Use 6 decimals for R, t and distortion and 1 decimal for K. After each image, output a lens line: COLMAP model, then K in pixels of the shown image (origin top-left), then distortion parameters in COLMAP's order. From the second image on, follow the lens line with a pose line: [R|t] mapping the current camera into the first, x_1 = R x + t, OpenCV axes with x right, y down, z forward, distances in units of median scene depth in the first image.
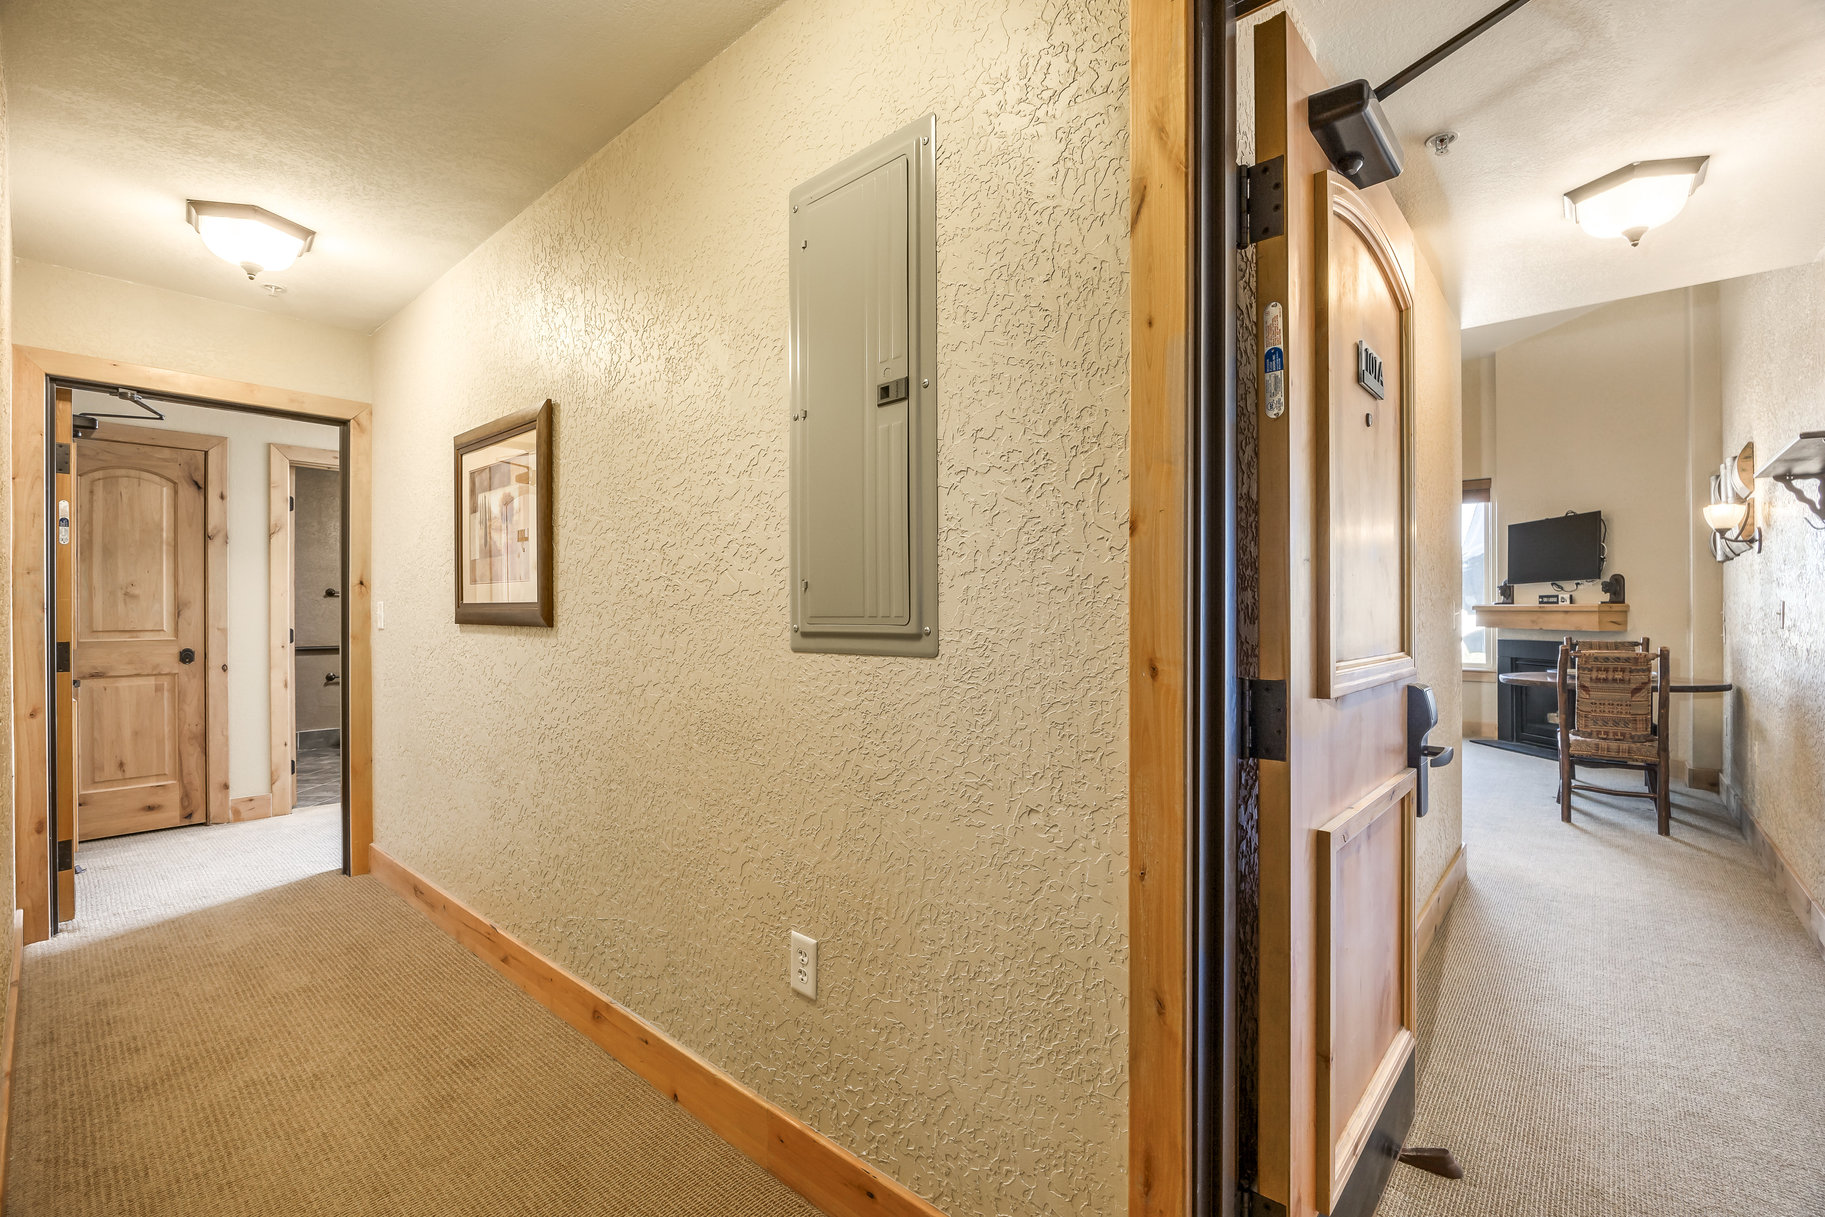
lens RADIAL K [[788.9, 0, 914.3], [0, 788.9, 610.0], [0, 0, 1]] dist [-0.015627, 0.000281]
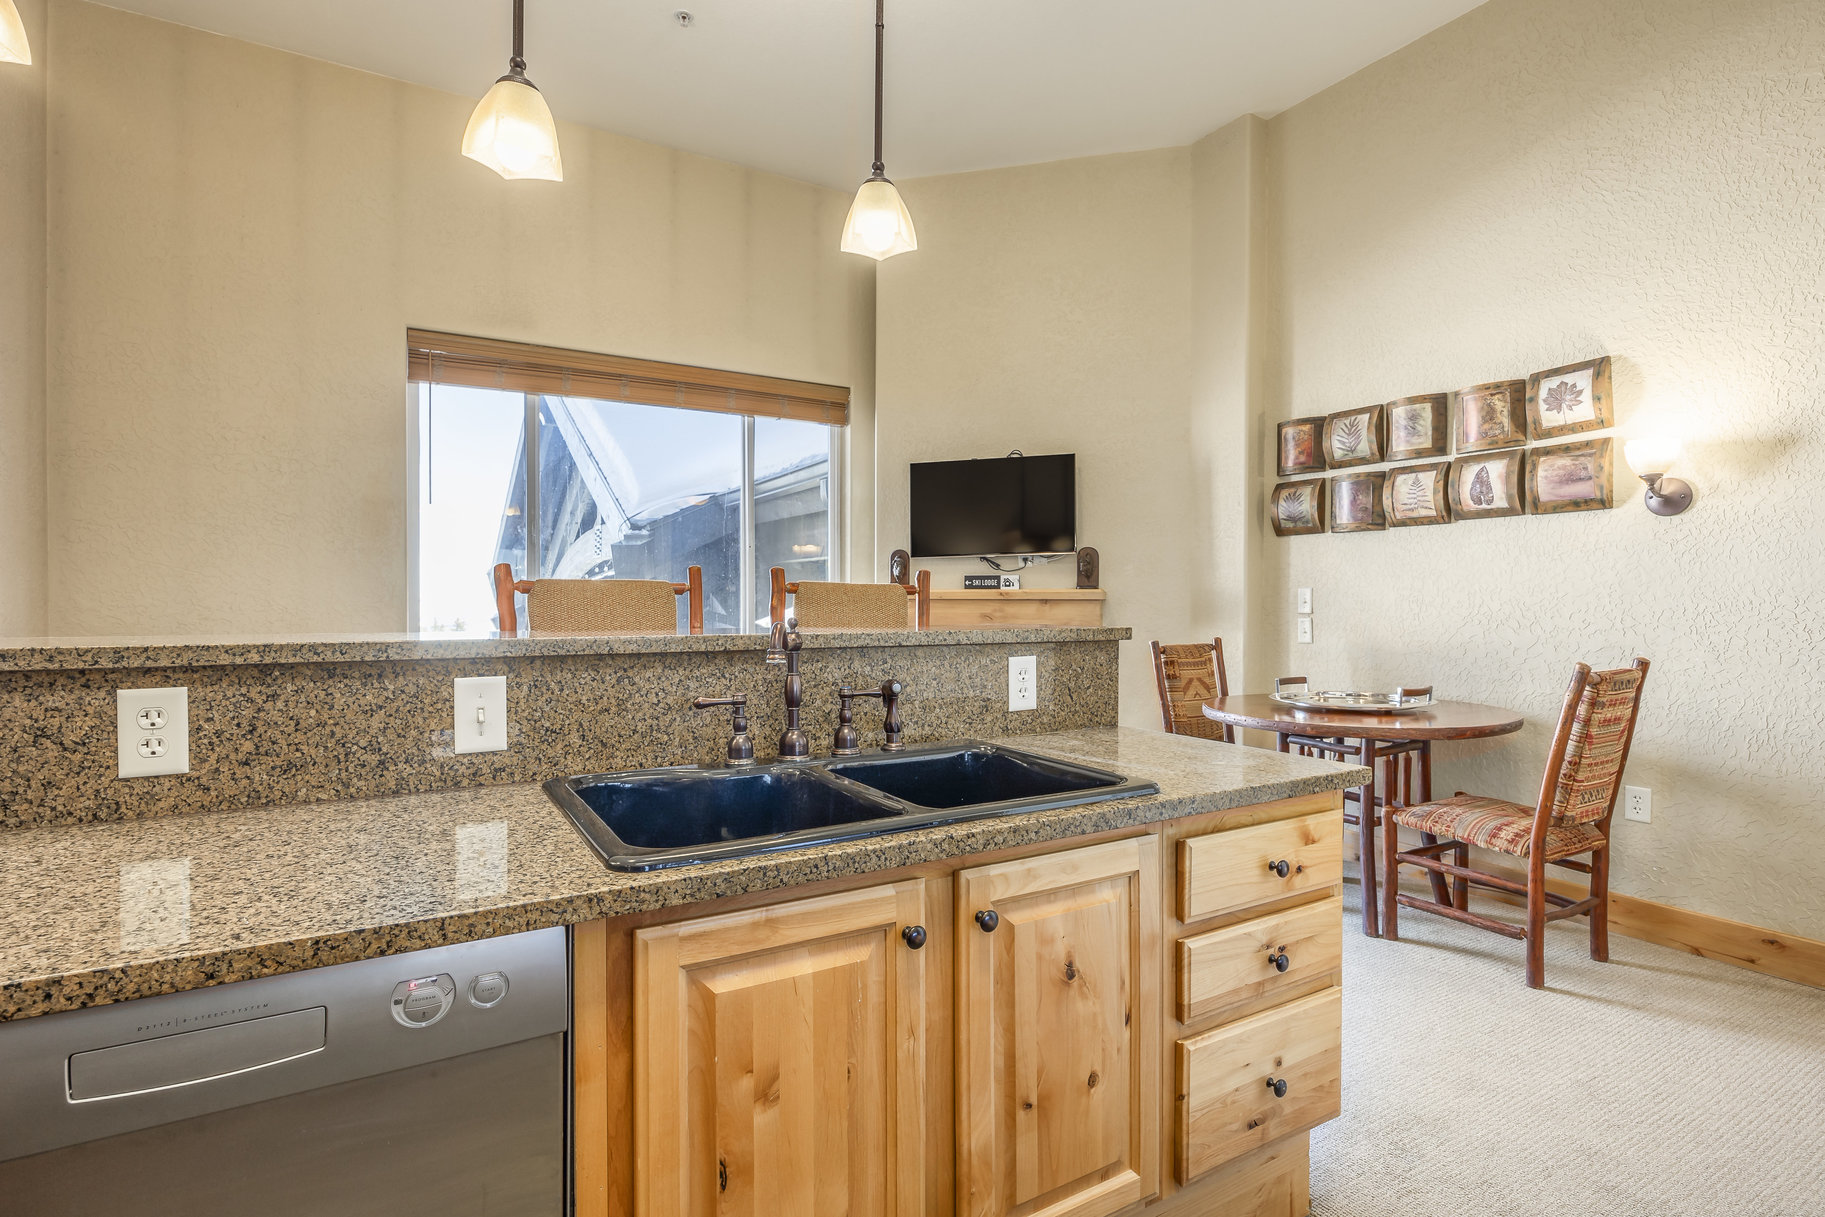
lens RADIAL K [[889.4, 0, 917.5], [0, 889.4, 606.9], [0, 0, 1]] dist [0.005385, 0.000412]
pose [[0.291724, -0.005097, 0.956489, 0.083167], [0.000852, 0.999987, 0.005069, 0.003658], [-0.956502, -0.000663, 0.291724, 0.868233]]
